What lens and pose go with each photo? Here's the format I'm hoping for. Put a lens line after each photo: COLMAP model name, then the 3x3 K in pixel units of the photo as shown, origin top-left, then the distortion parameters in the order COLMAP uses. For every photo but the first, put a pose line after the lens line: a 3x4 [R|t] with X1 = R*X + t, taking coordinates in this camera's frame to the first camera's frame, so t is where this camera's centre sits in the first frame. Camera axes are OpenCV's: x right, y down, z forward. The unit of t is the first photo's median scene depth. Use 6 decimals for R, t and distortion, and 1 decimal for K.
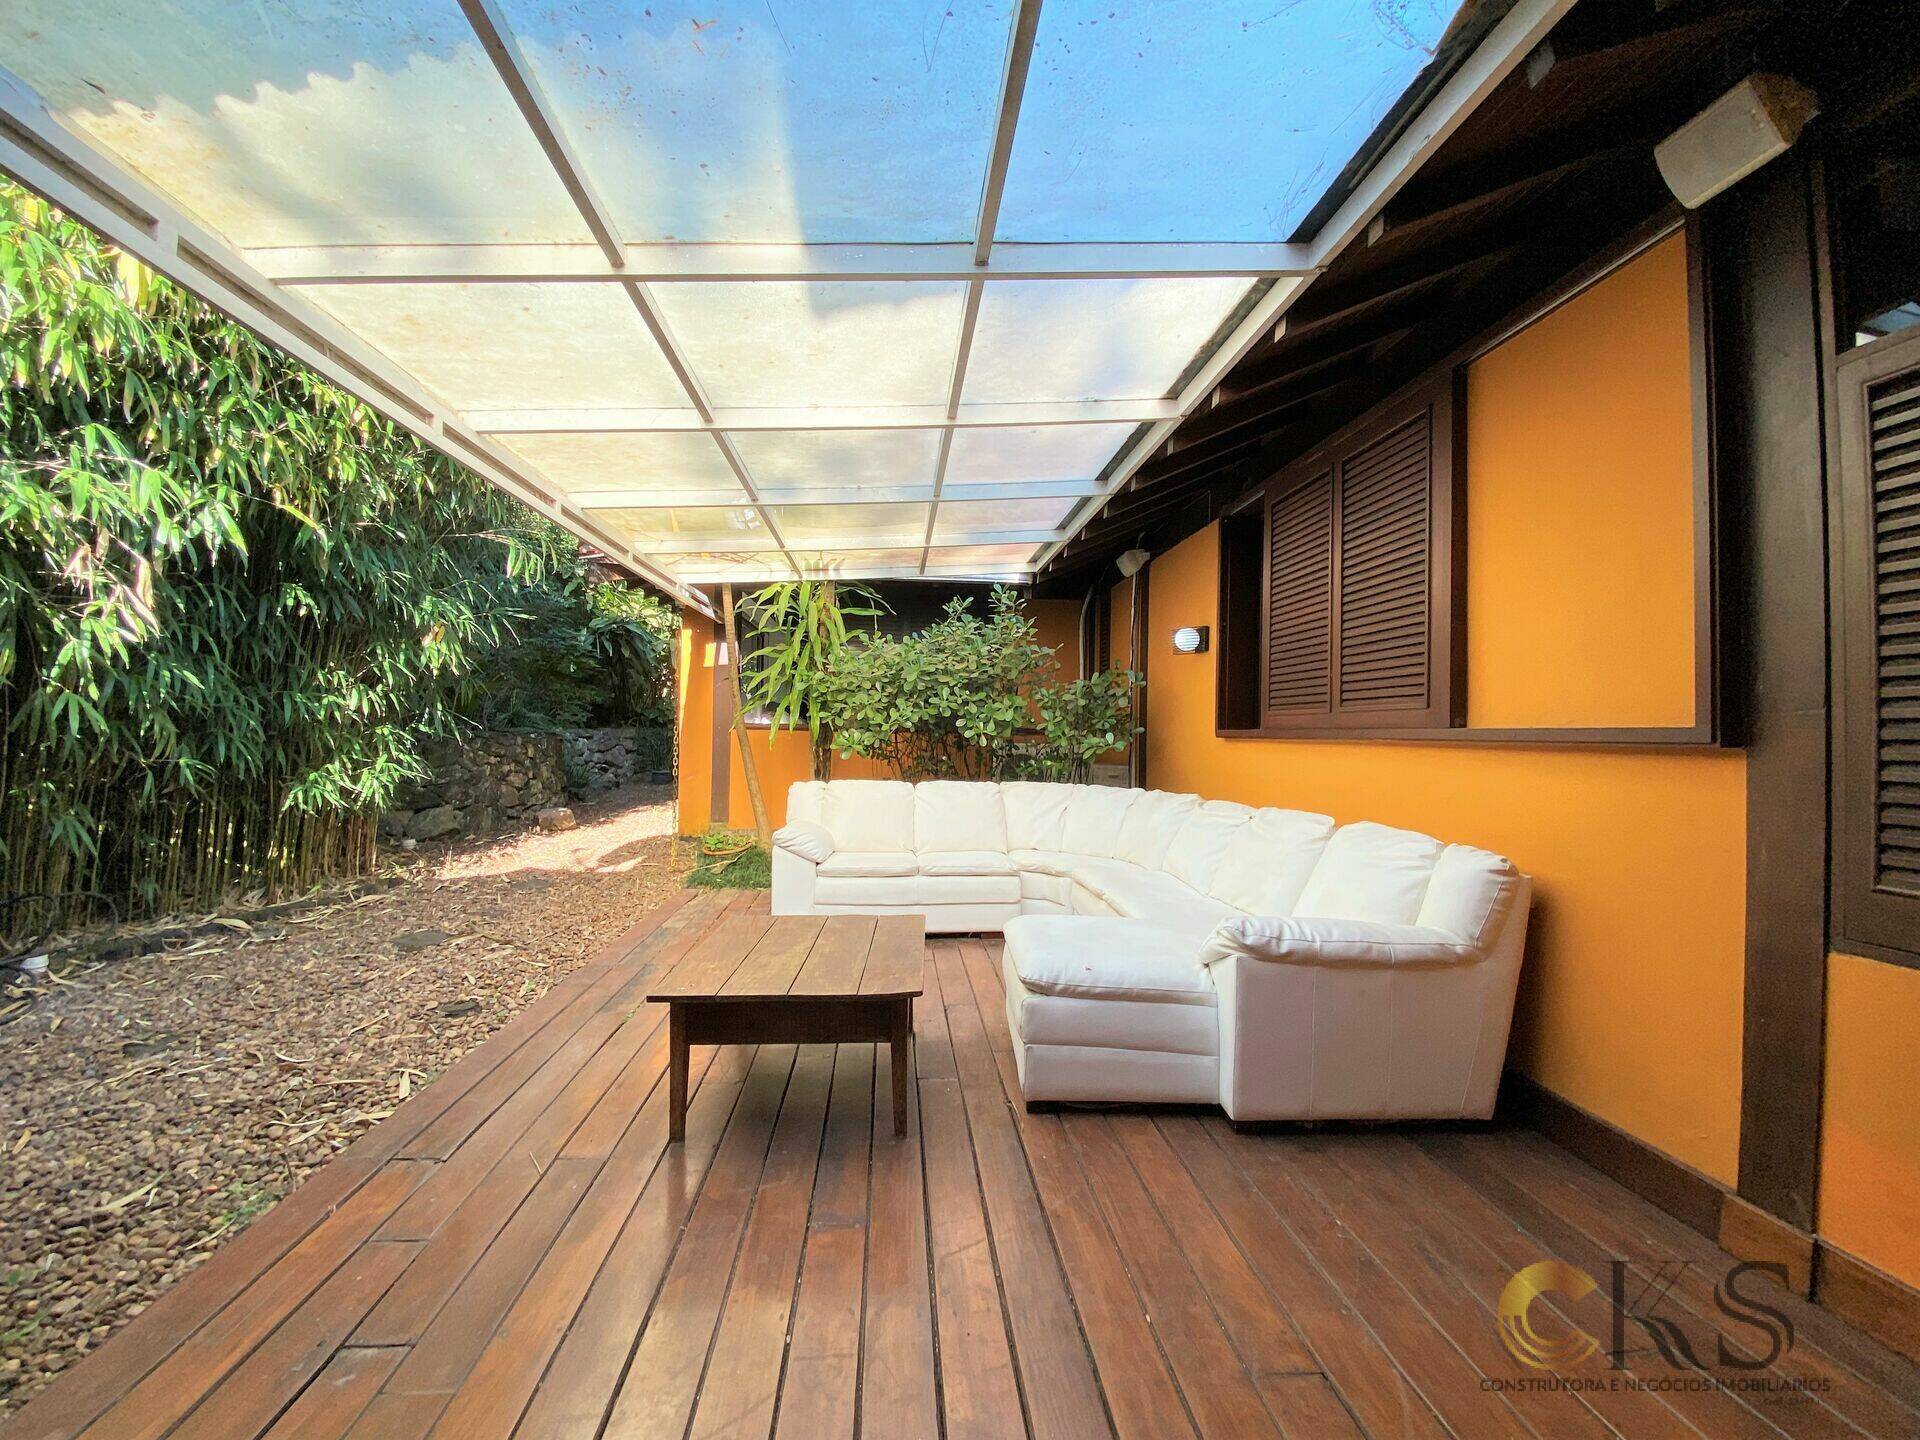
lens RADIAL K [[766.4, 0, 960.0], [0, 766.4, 720.0], [0, 0, 1]] dist [0.025424, -0.022324]
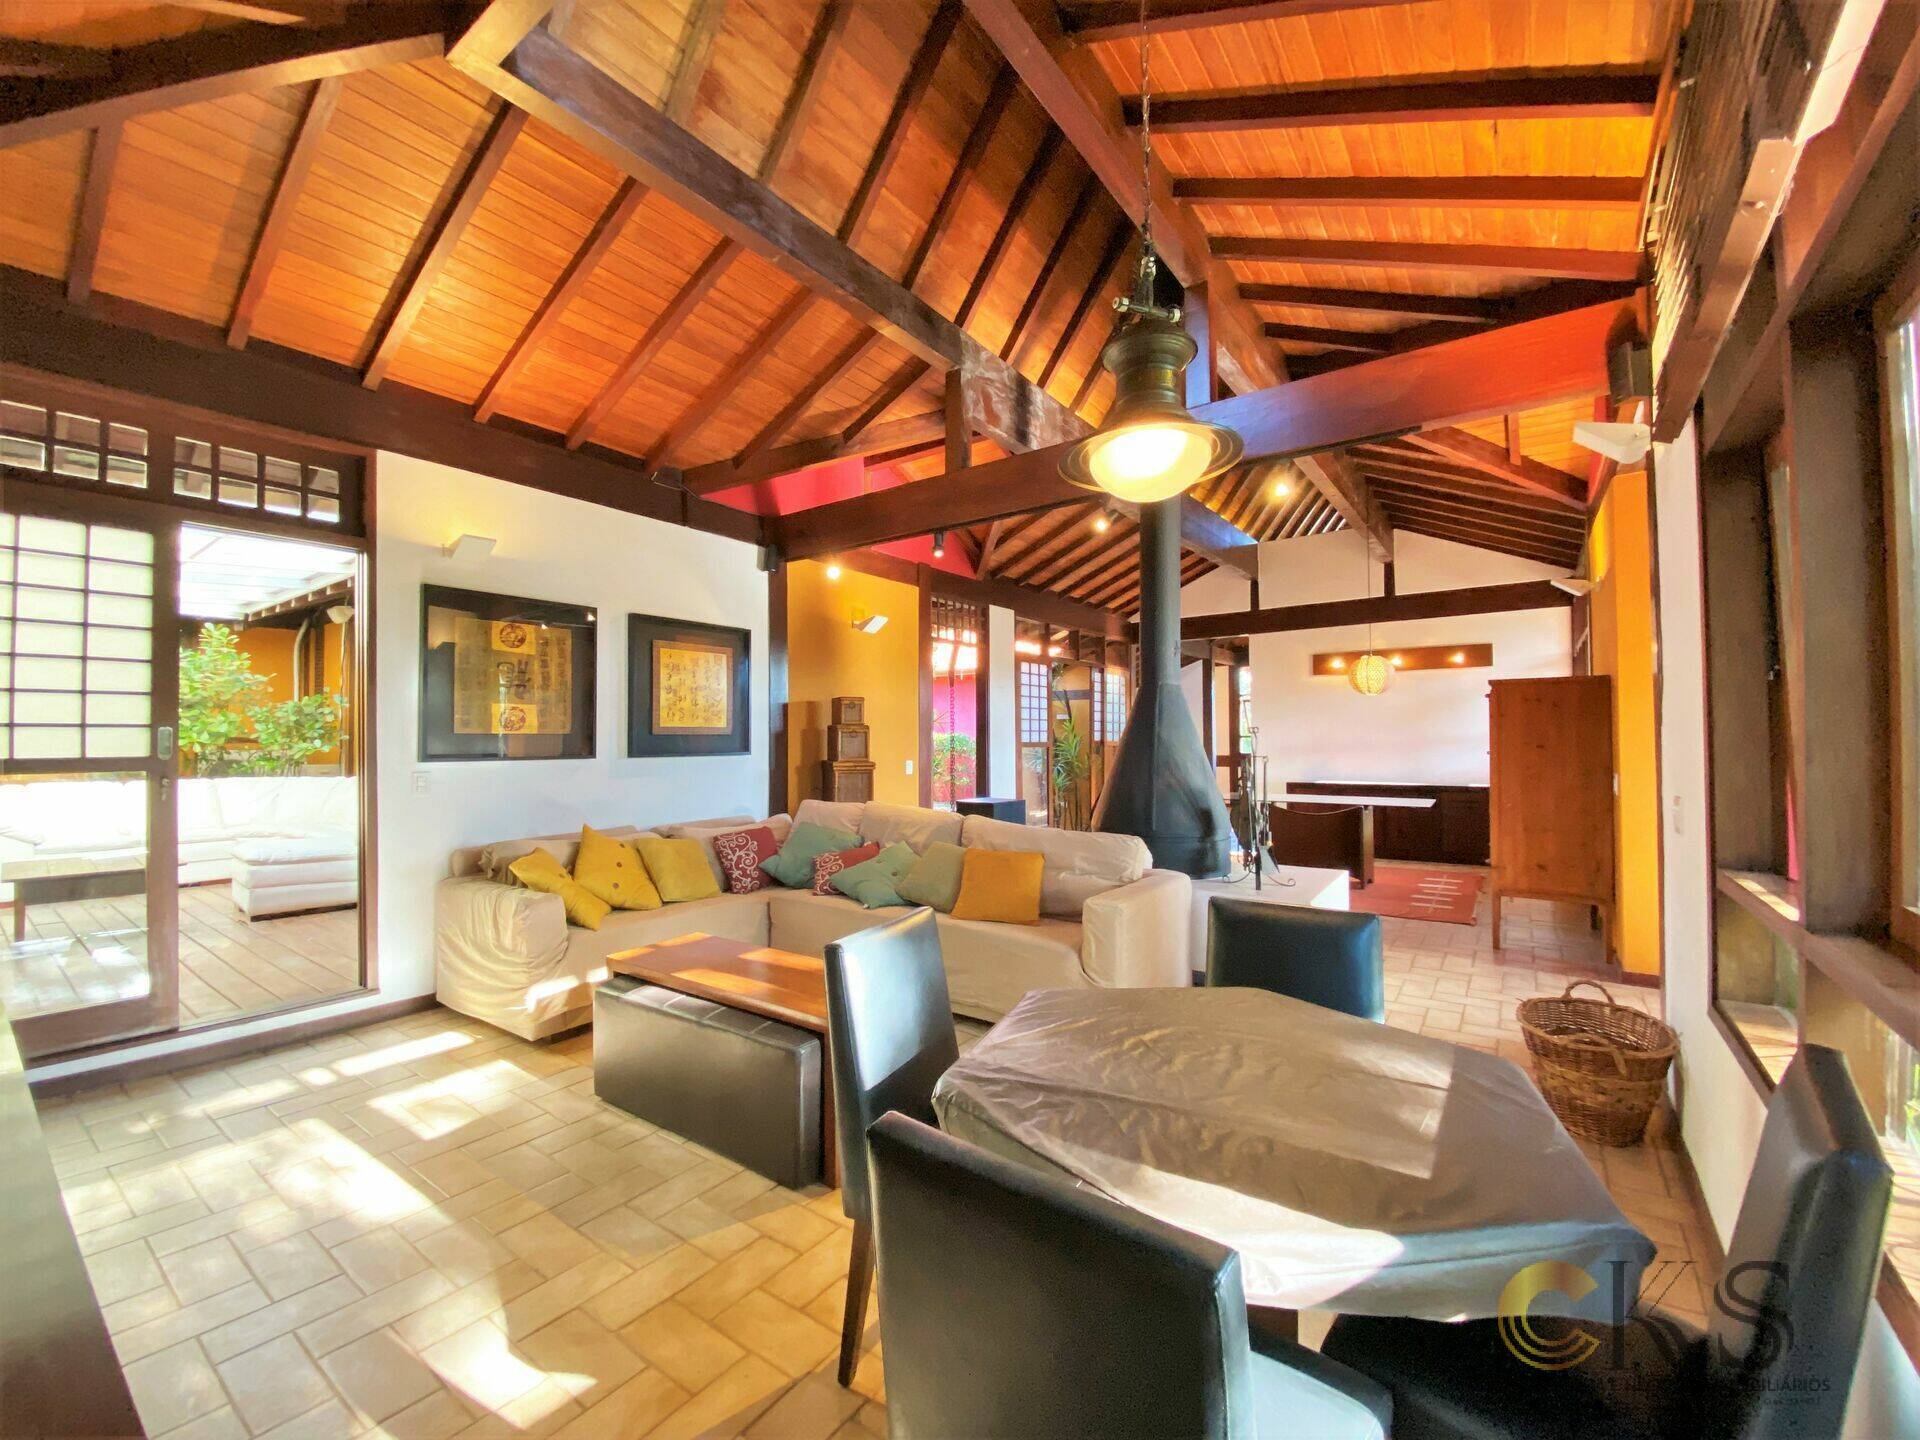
lens RADIAL K [[766.4, 0, 960.0], [0, 766.4, 720.0], [0, 0, 1]] dist [0.025424, -0.022324]
pose [[0.655852, 0.004112, 0.754878, -0.102843], [0.002175, 0.999971, -0.007337, -0.006751], [-0.754886, 0.006454, 0.655824, -0.821261]]
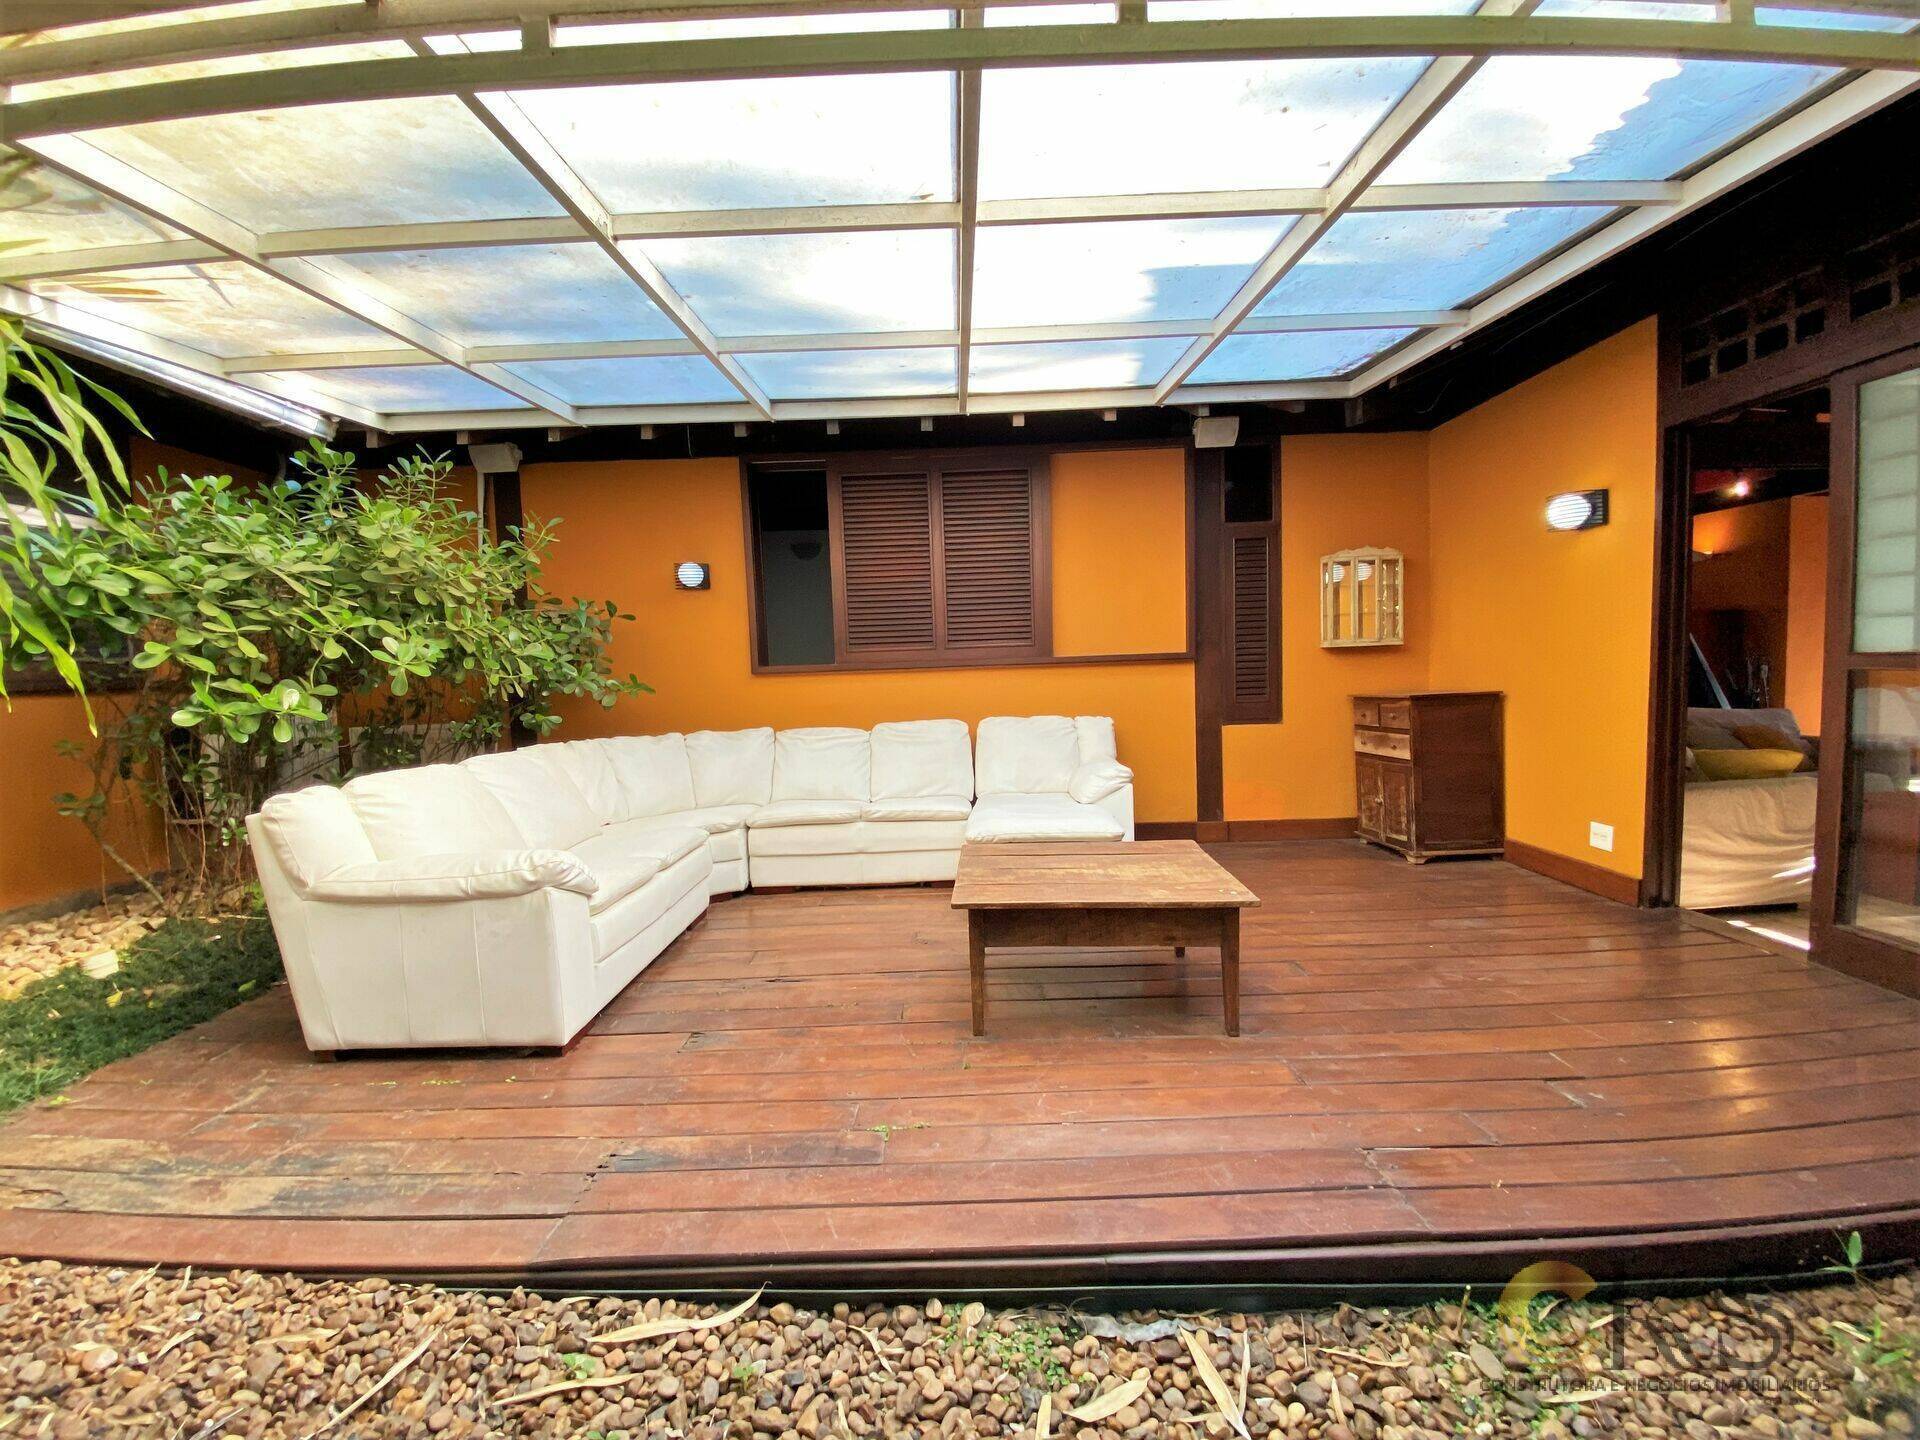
lens RADIAL K [[769.8, 0, 959.0], [0, 769.8, 723.2], [0, 0, 1]] dist [0.023816, -0.022502]
pose [[0.102433, -0.081370, 0.991406, -0.620697], [0.019897, 0.996617, 0.079741, 0.009421], [-0.994541, 0.011558, 0.103706, 0.544837]]
